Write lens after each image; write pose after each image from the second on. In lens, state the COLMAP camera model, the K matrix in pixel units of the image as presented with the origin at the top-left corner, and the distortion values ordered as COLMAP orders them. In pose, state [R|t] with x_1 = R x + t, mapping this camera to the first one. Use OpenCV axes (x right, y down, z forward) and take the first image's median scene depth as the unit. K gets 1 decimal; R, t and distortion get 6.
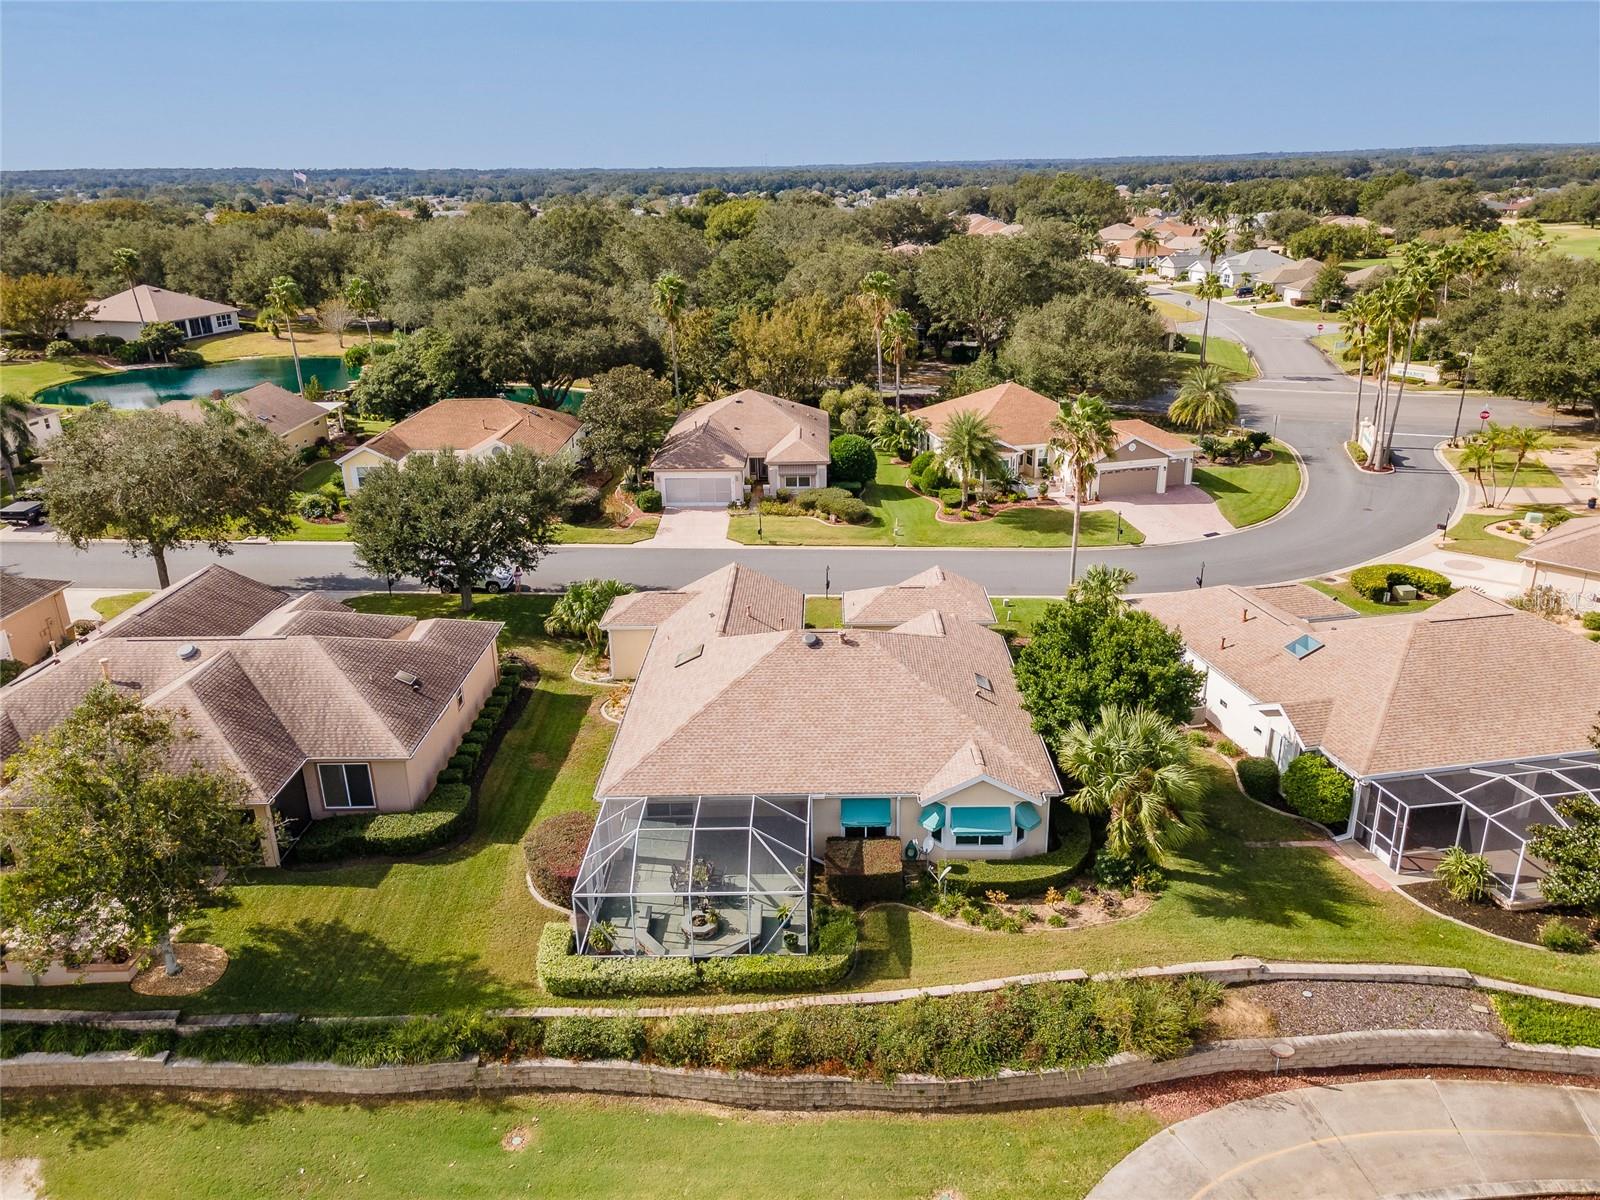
lens RADIAL K [[1158.0, 0, 800.0], [0, 1158.0, 600.0], [0, 0, 1]] dist [0.075041, -0.003775]
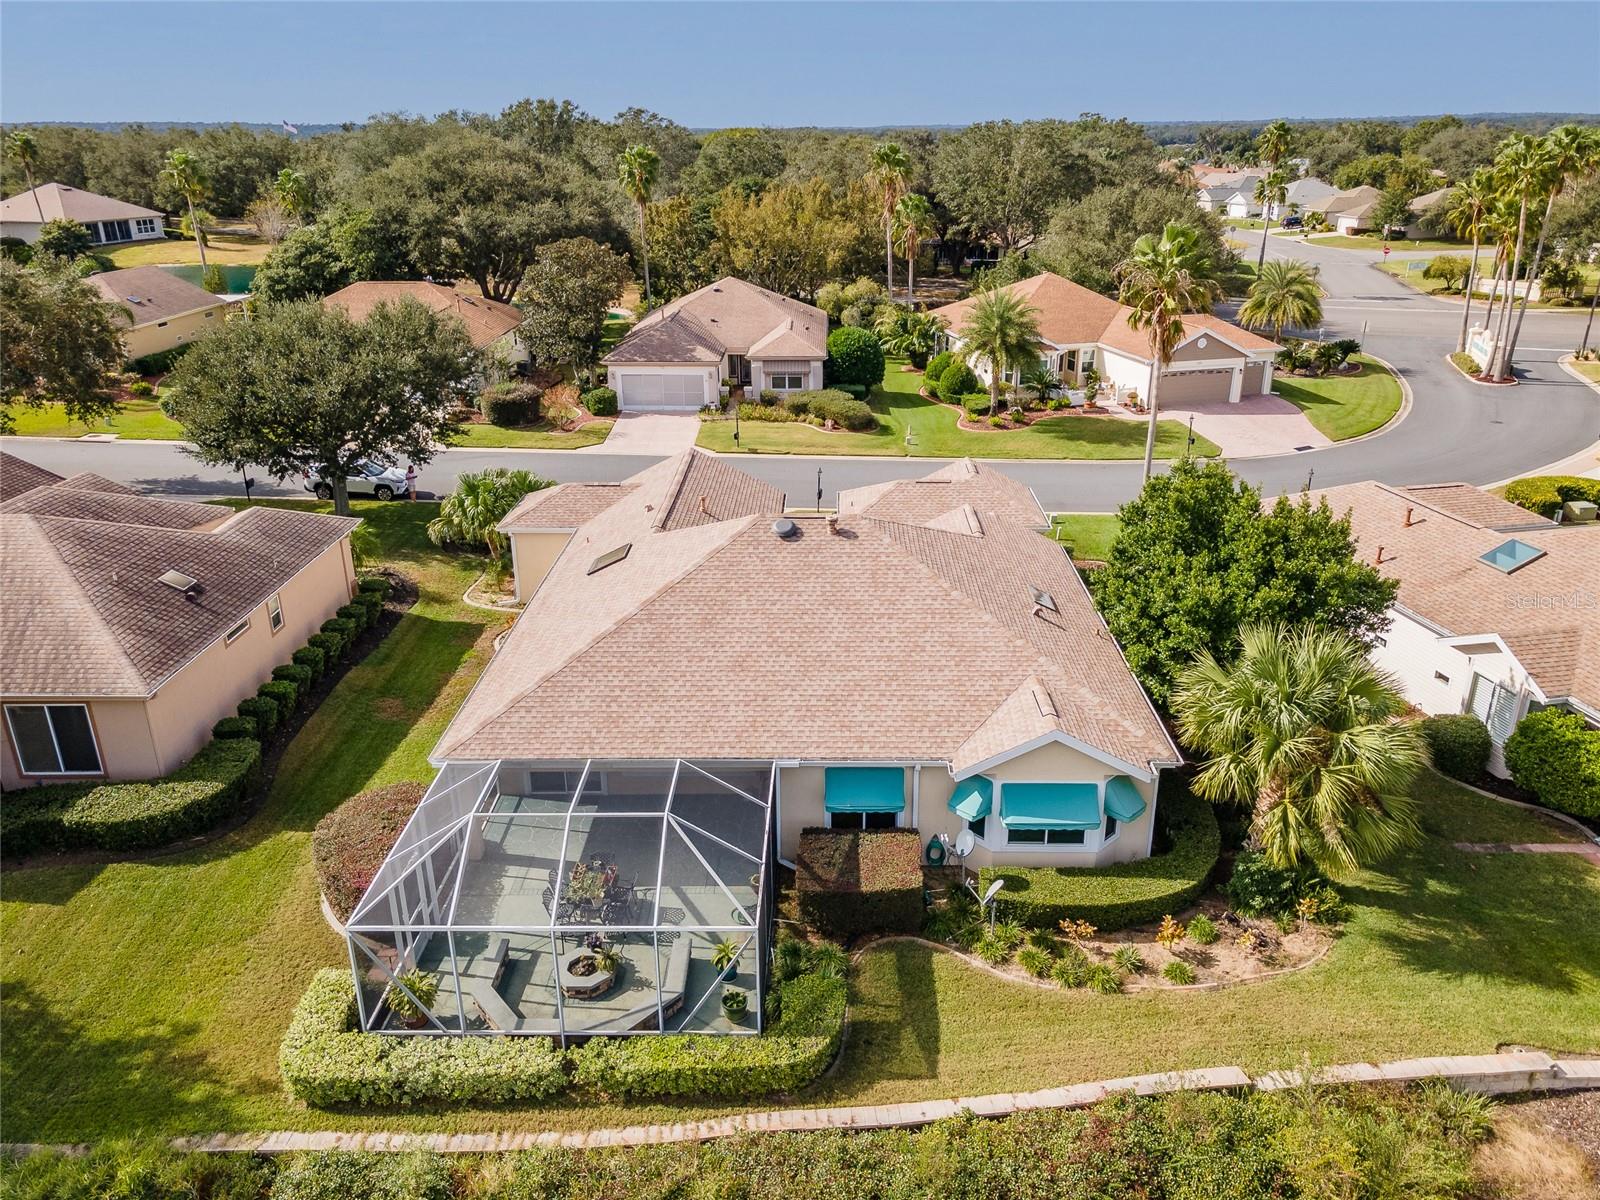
lens RADIAL K [[1176.6, 0, 800.0], [0, 1176.6, 600.0], [0, 0, 1]] dist [0.066537, 0.009574]
pose [[0.999926, 0.012116, -0.001415, 0.015391], [-0.012083, 0.999700, 0.021287, 0.048309], [0.001673, -0.021269, 0.999772, 0.261993]]
